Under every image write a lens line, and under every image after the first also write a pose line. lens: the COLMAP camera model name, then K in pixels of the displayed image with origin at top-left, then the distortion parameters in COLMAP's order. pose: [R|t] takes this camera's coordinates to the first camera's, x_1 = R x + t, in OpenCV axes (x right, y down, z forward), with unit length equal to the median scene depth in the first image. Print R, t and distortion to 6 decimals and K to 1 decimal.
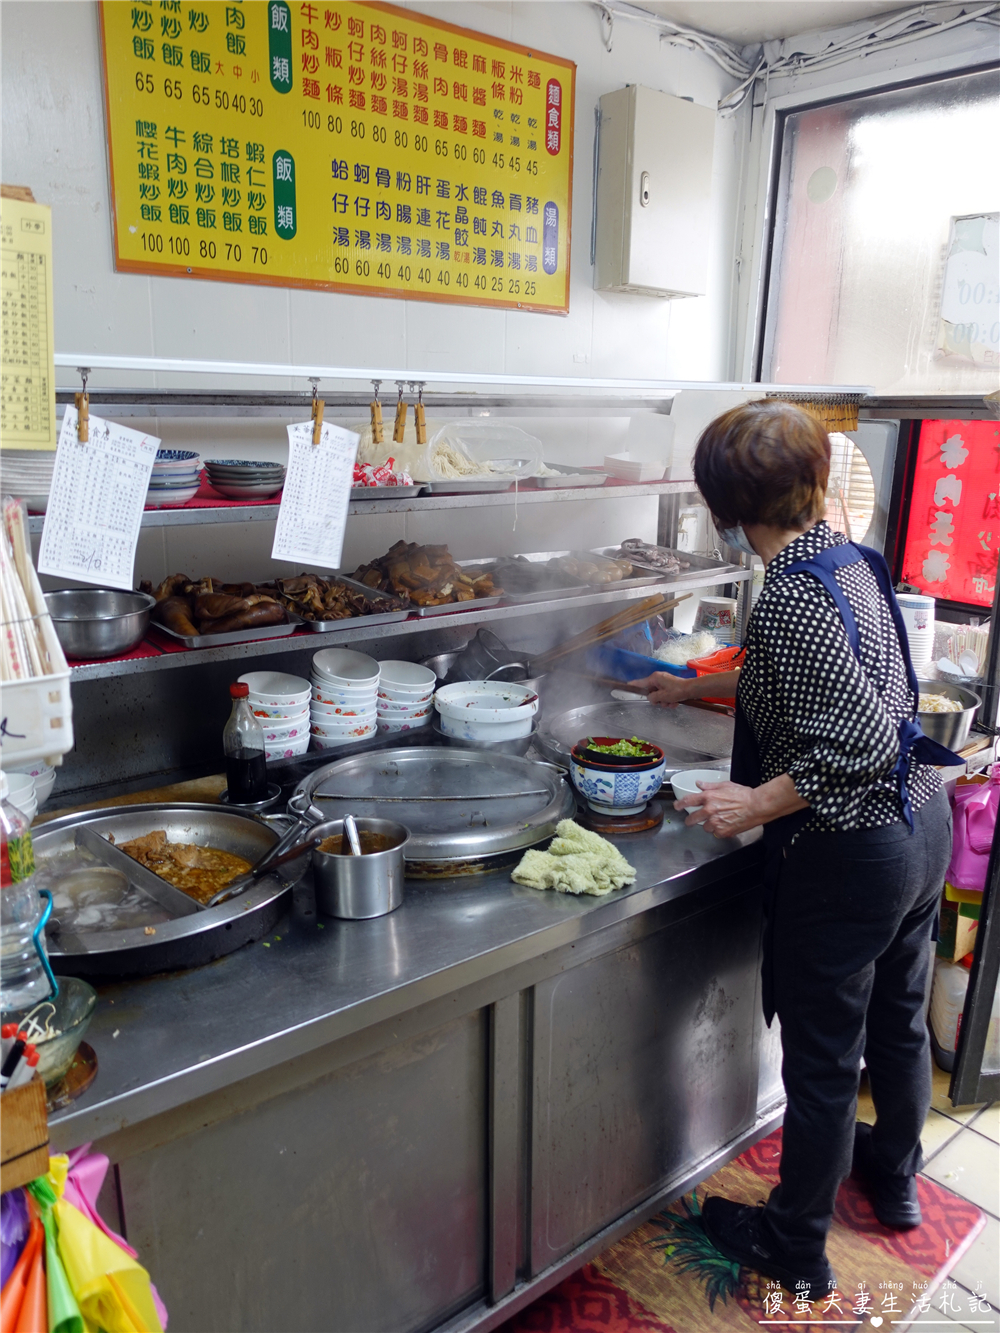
lens RADIAL K [[1037.2, 0, 493.4], [0, 1037.2, 665.8], [0, 0, 1]] dist [0.010818, -0.010372]
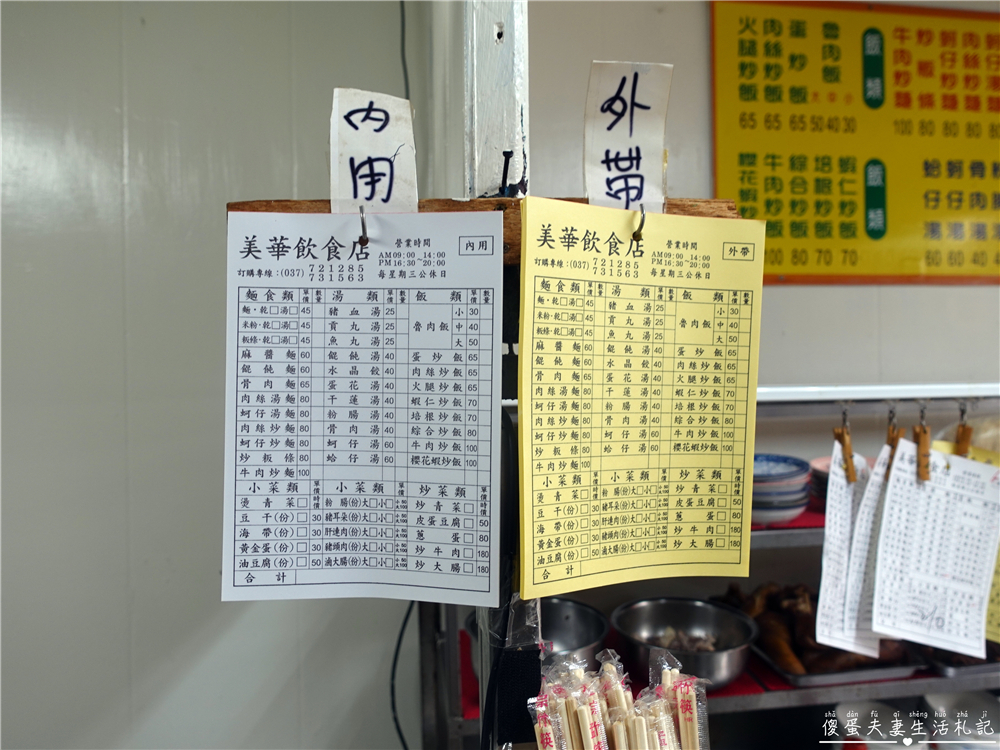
lens RADIAL K [[778.1, 0, 499.8], [0, 778.1, 373.8], [0, 0, 1]] dist [0.010818, -0.010372]
pose [[0.858874, -0.027481, -0.511449, -0.137951], [-0.091927, 0.974074, -0.206710, -0.098284], [0.503870, 0.224553, 0.834081, 0.224643]]
